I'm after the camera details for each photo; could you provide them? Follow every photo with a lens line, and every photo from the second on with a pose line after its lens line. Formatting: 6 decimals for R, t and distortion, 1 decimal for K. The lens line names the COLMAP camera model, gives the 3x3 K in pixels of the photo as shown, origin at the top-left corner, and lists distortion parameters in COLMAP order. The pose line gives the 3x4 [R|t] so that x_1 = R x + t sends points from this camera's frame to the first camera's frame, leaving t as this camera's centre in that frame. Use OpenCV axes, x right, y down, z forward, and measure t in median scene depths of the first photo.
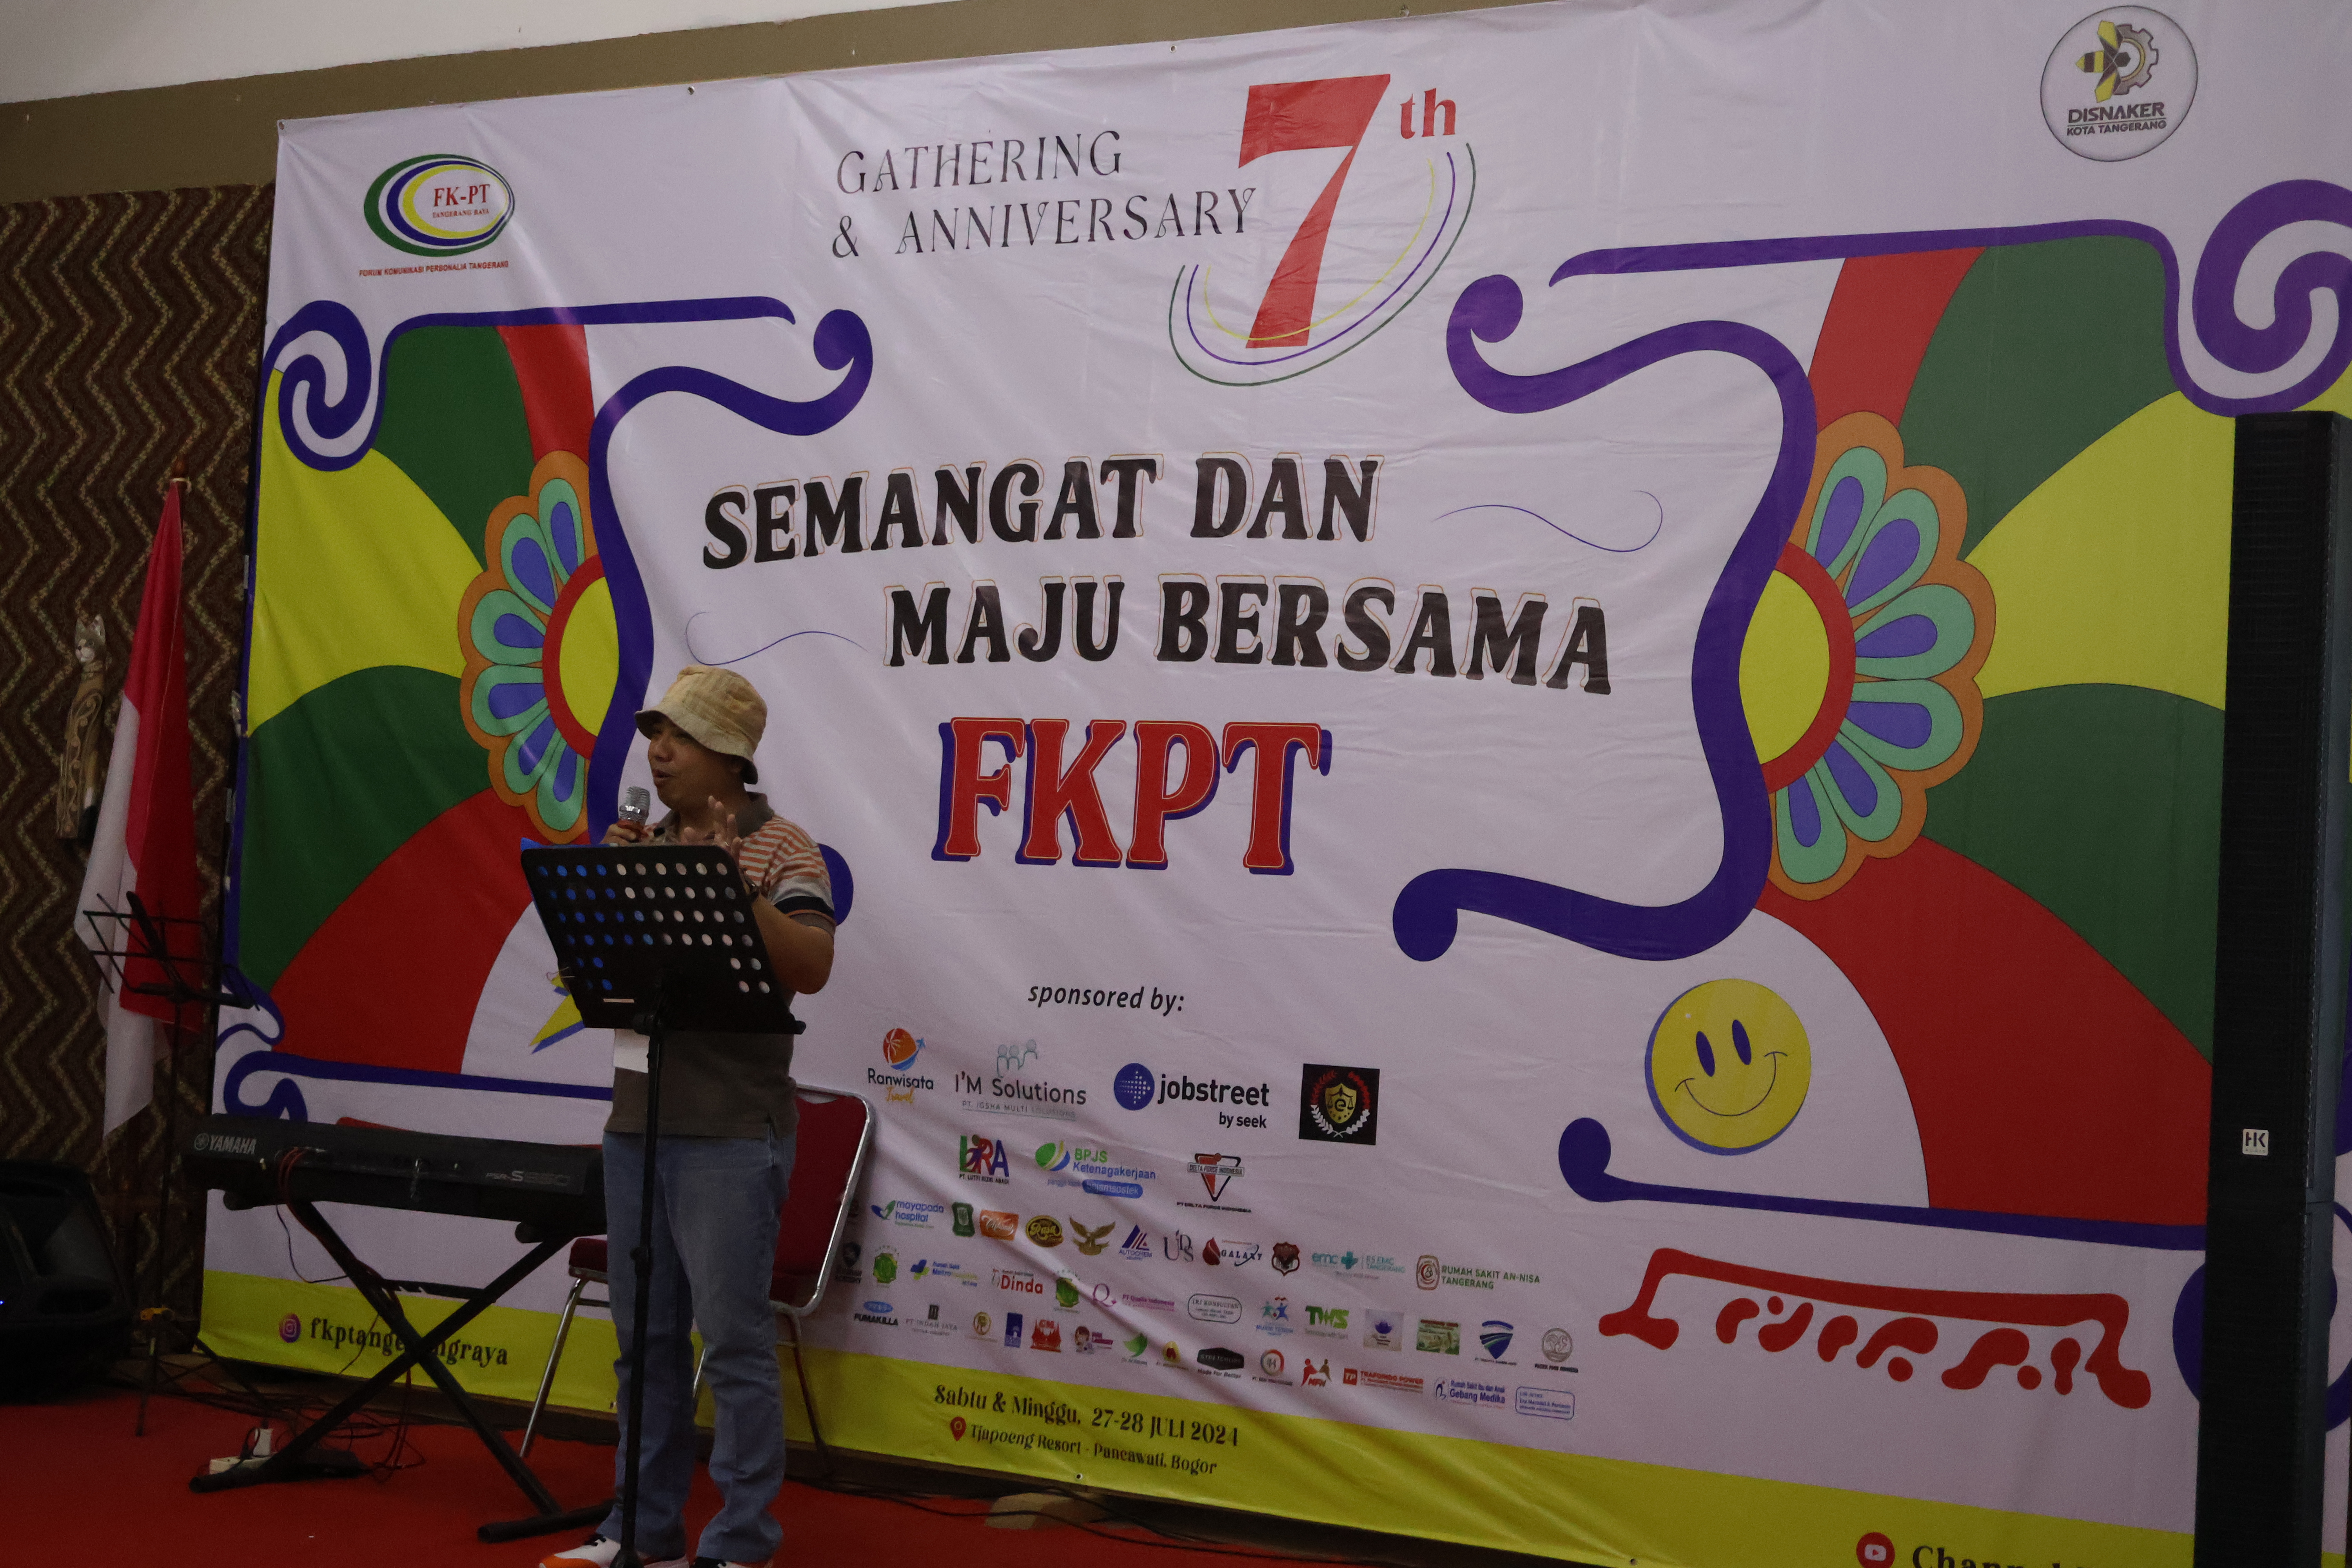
lens RADIAL K [[3496.7, 0, 1181.8], [0, 3496.7, 785.0], [0, 0, 1]] dist [0.004650, -0.040965]
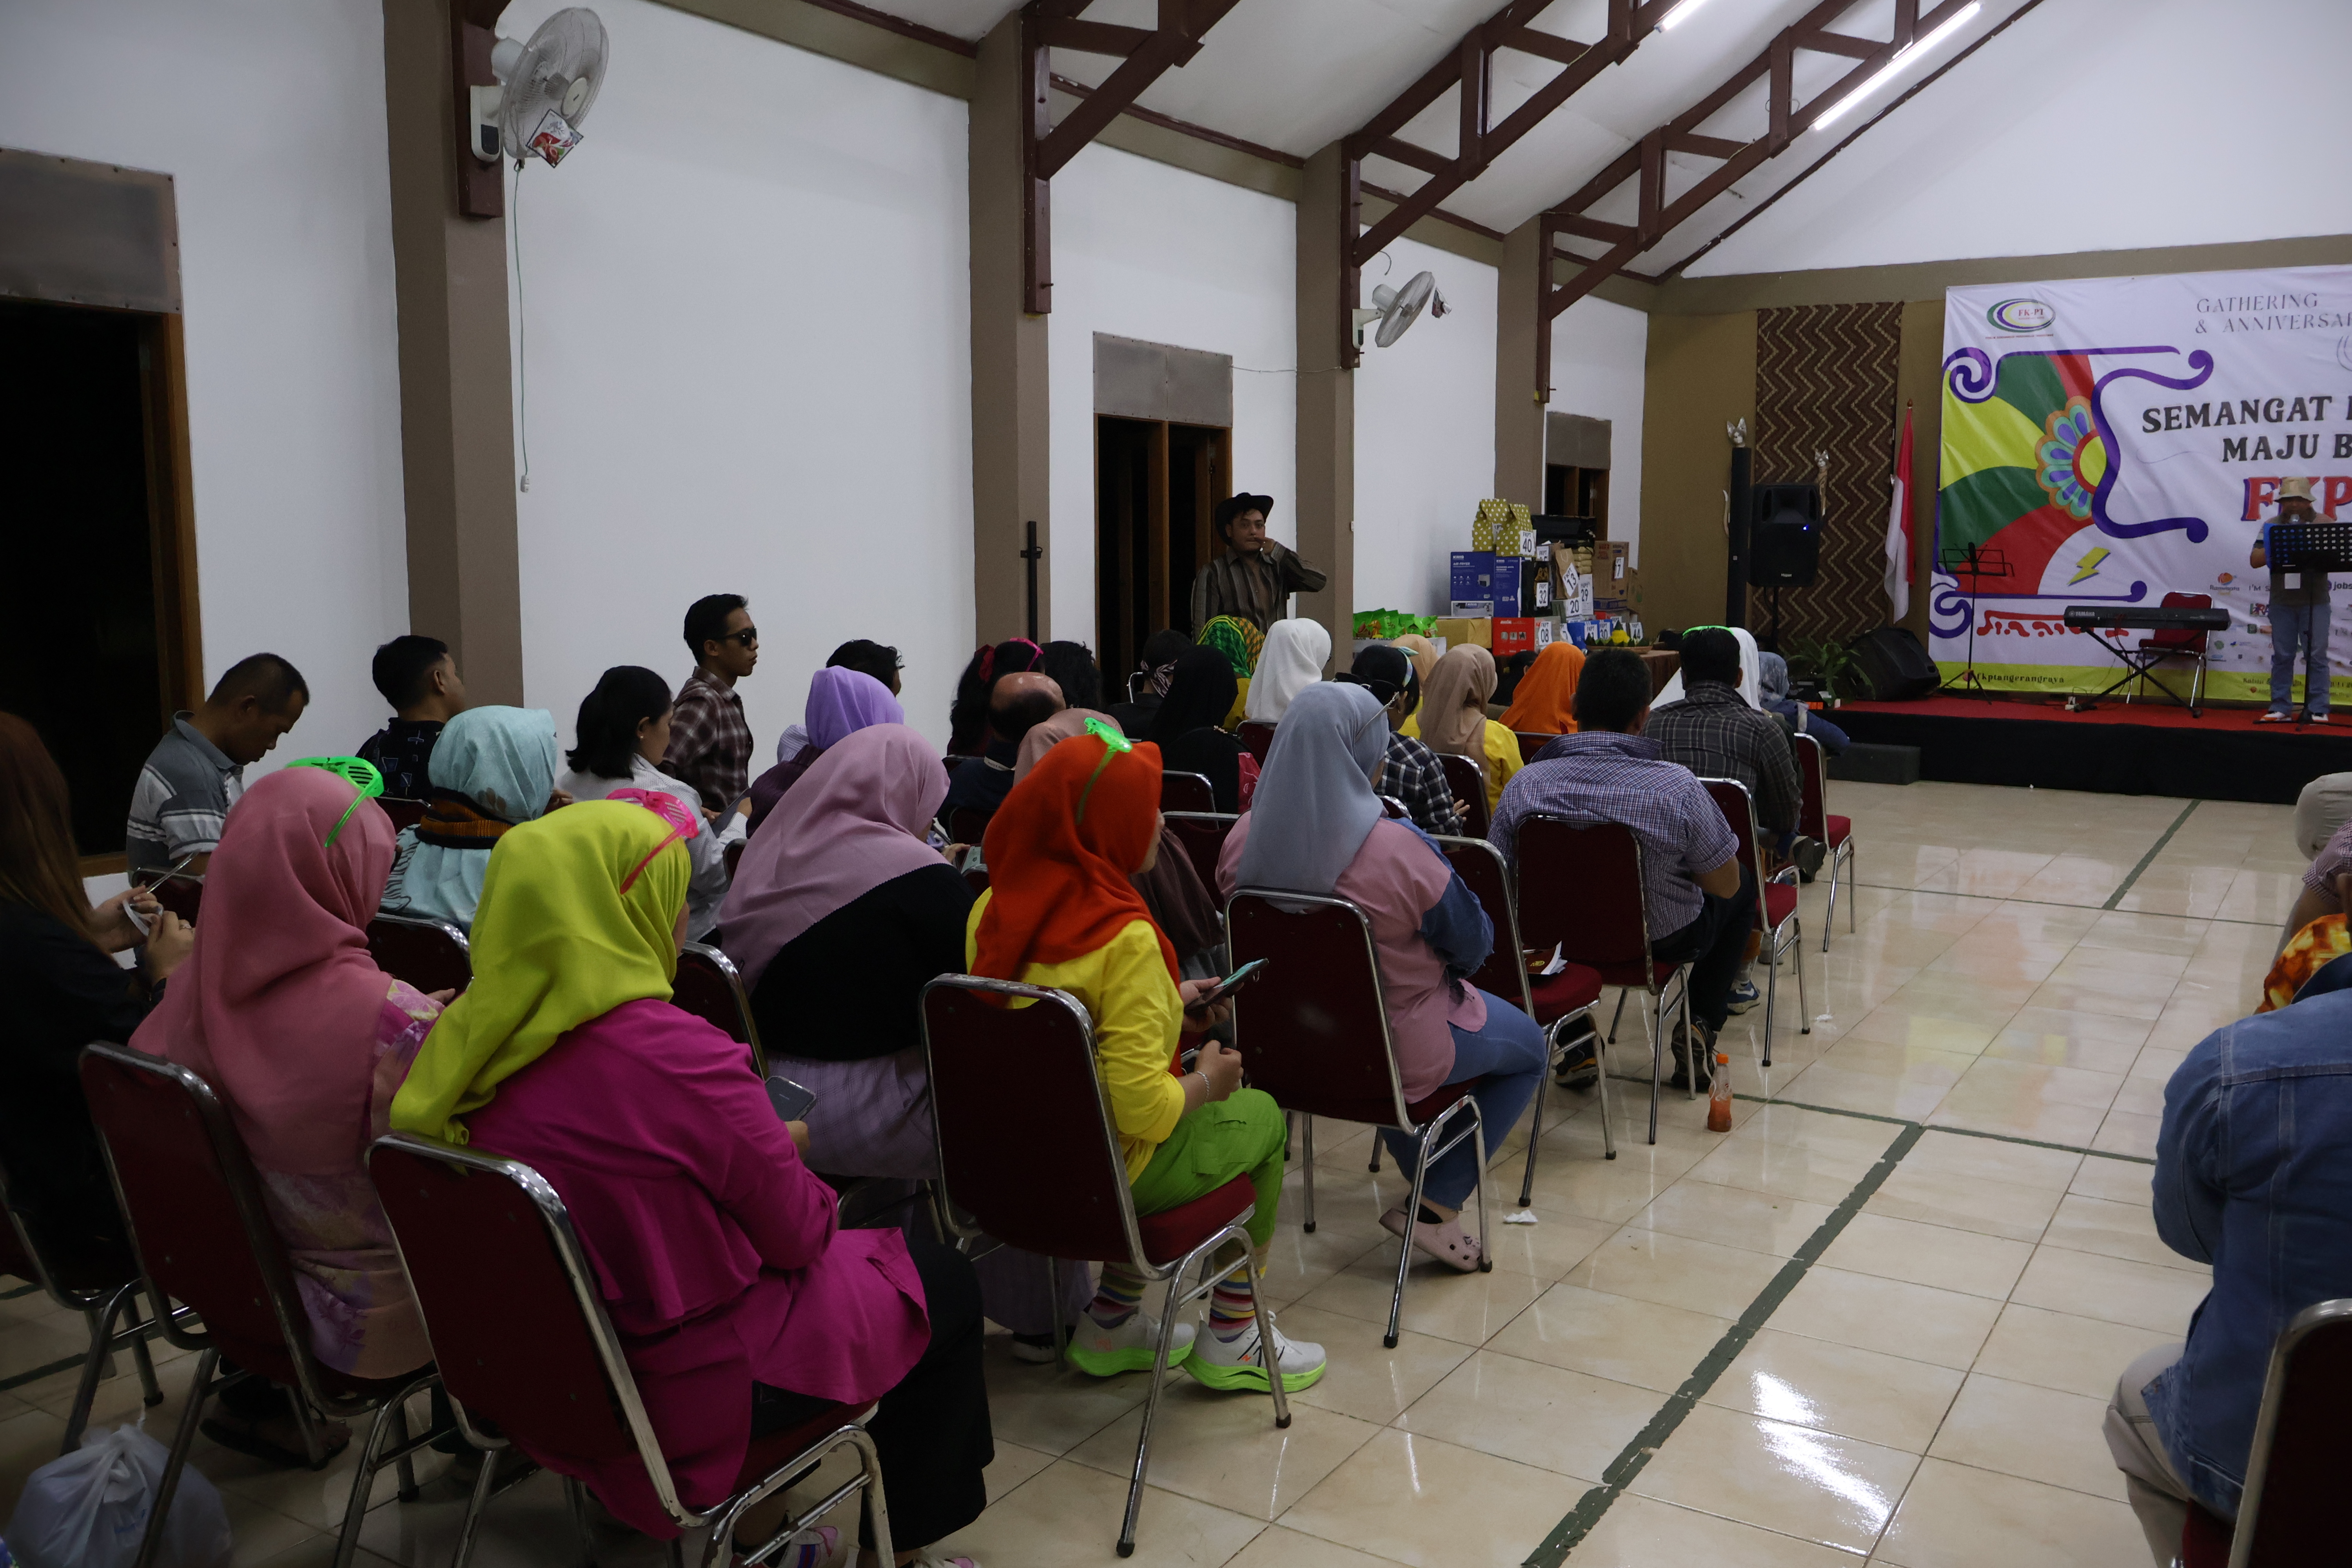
lens RADIAL K [[1956.2, 0, 1182.5], [0, 1956.2, 779.5], [0, 0, 1]] dist [-0.005470, 0.008148]
pose [[0.998247, -0.043606, -0.040024, -1.040282], [0.049569, 0.985431, 0.162691, -0.090787], [0.032346, -0.164390, 0.985865, -0.925055]]
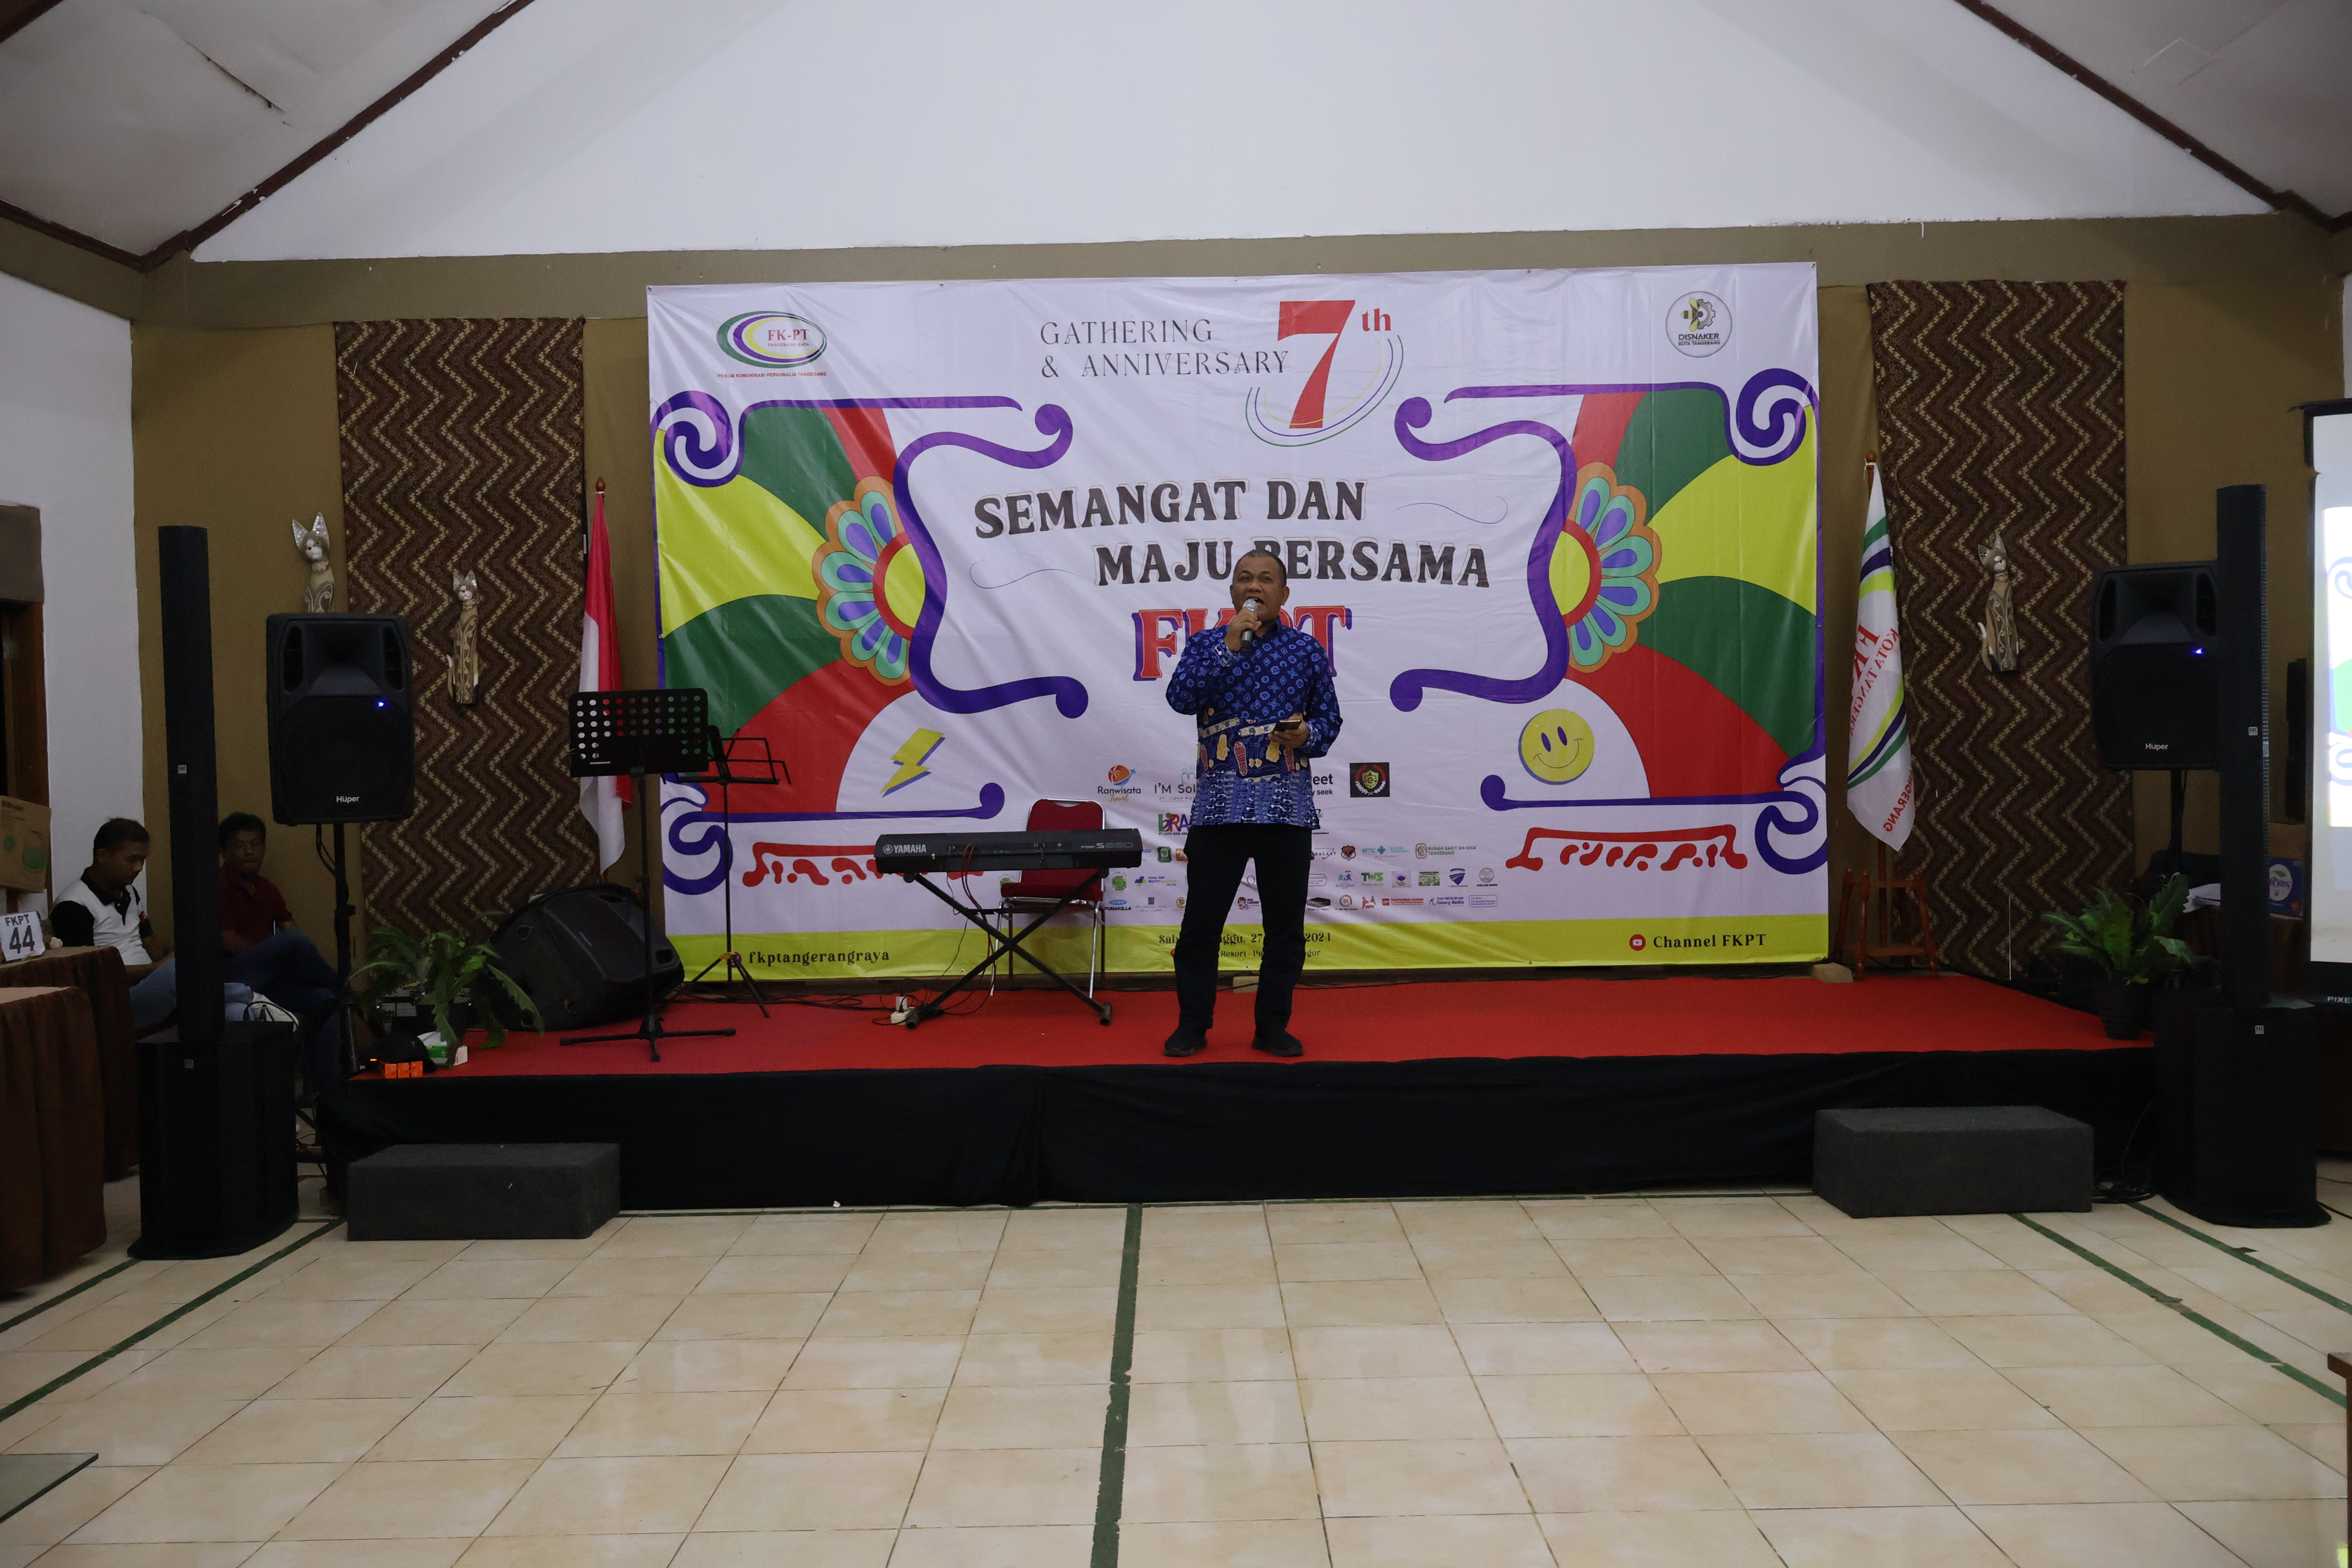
lens RADIAL K [[1933.8, 0, 1170.7], [0, 1933.8, 784.9], [0, 0, 1]] dist [-0.008690, 0.008555]
pose [[0.863223, -0.084212, 0.497749, -0.635680], [0.044600, 0.994855, 0.090968, -0.020210], [-0.502849, -0.056326, 0.862537, 0.019280]]
